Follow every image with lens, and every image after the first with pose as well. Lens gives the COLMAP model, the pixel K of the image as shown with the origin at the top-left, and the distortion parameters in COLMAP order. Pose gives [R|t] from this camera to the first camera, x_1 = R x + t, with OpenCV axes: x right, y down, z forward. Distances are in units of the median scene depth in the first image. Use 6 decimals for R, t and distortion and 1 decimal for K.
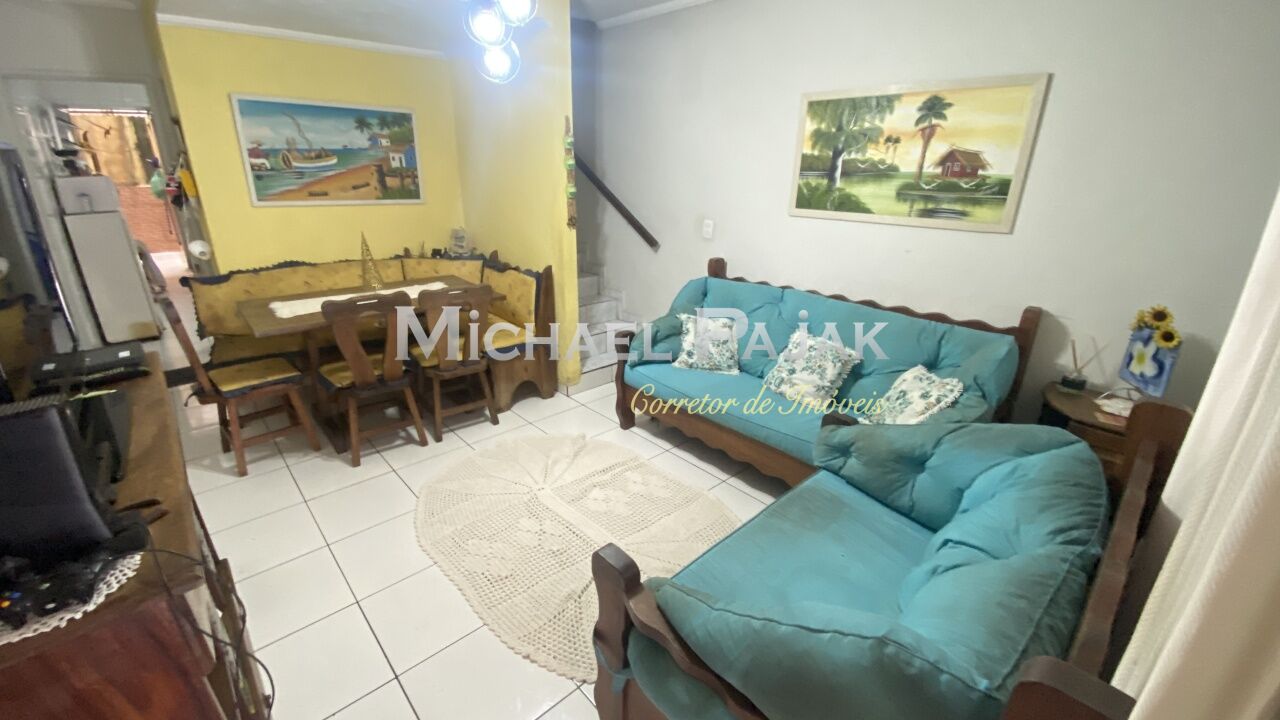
lens RADIAL K [[520.5, 0, 635.6], [0, 520.5, 362.8], [0, 0, 1]] dist [0.023637, -0.021262]
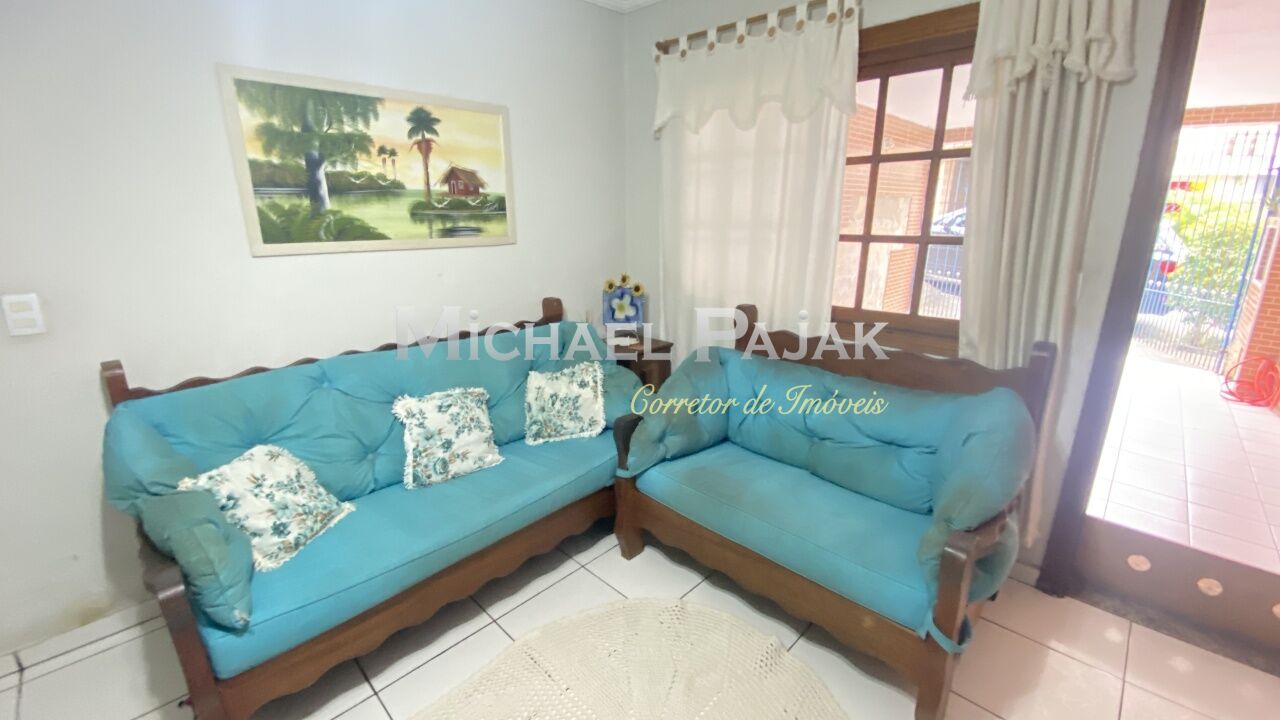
lens RADIAL K [[520.5, 0, 635.6], [0, 520.5, 362.8], [0, 0, 1]] dist [0.023637, -0.021262]
pose [[-0.048958, -0.287564, 0.956509, -0.392409], [0.360166, 0.888145, 0.285445, -0.200293], [-0.931603, 0.358477, 0.060089, 0.635533]]
